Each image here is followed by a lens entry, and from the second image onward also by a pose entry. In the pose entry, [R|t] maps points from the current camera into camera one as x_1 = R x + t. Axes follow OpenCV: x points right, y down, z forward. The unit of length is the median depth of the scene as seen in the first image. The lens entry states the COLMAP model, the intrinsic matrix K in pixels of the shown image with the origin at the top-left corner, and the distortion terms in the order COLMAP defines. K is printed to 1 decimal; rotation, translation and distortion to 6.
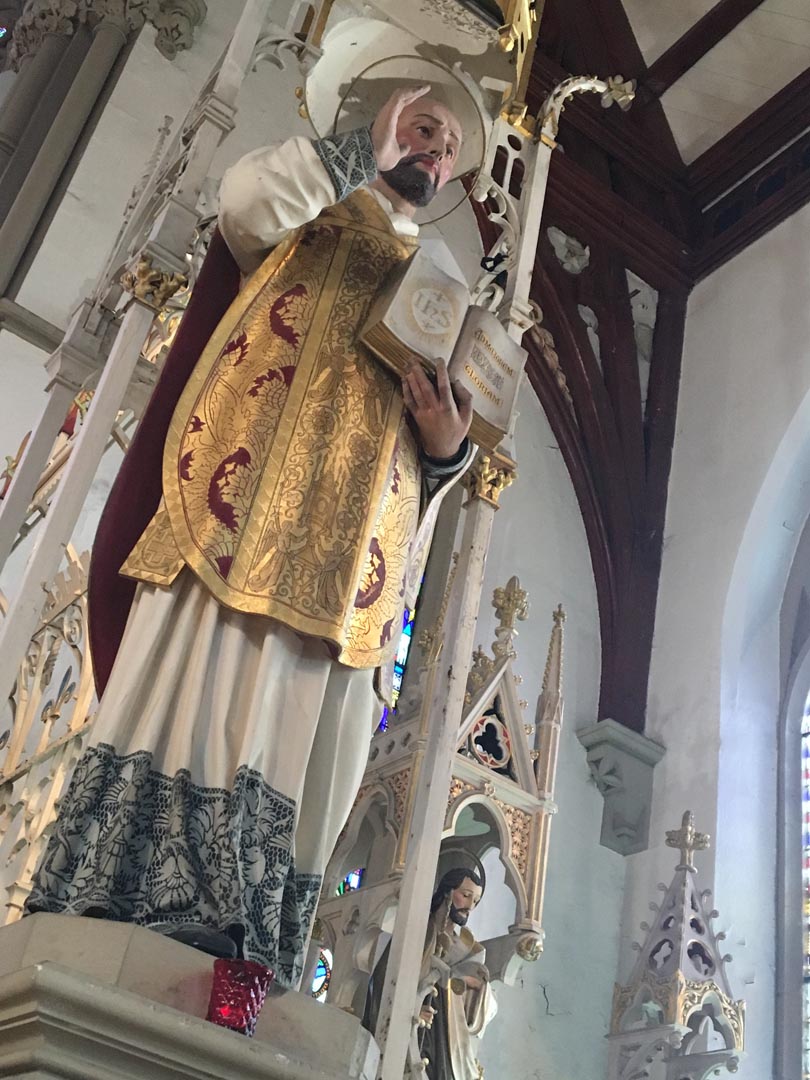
lens RADIAL K [[1347.9, 0, 407.9], [0, 1347.9, 540.1], [0, 0, 1]] dist [0.073973, 0.000000]
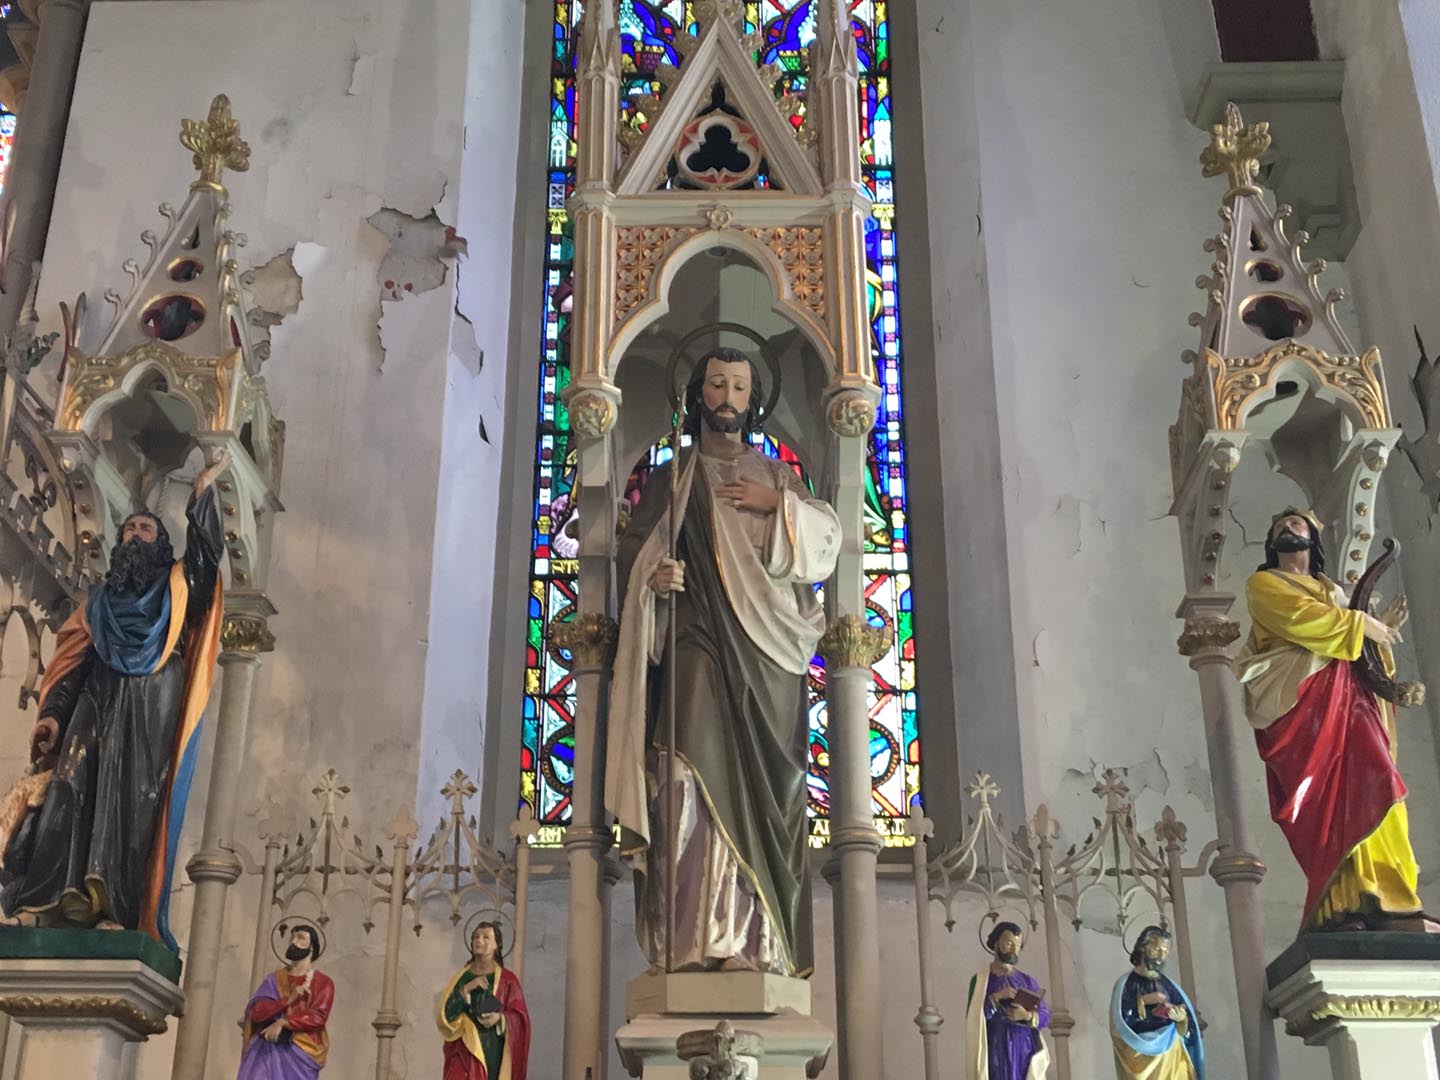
lens RADIAL K [[1797.2, 0, 718.5], [0, 1797.2, 537.6], [0, 0, 1]] dist [0.073973, 0.000000]
pose [[0.791261, -0.404608, -0.458474, 0.355221], [0.456357, 0.889794, 0.002355, 0.297125], [0.406994, -0.211091, 0.888705, 0.251020]]
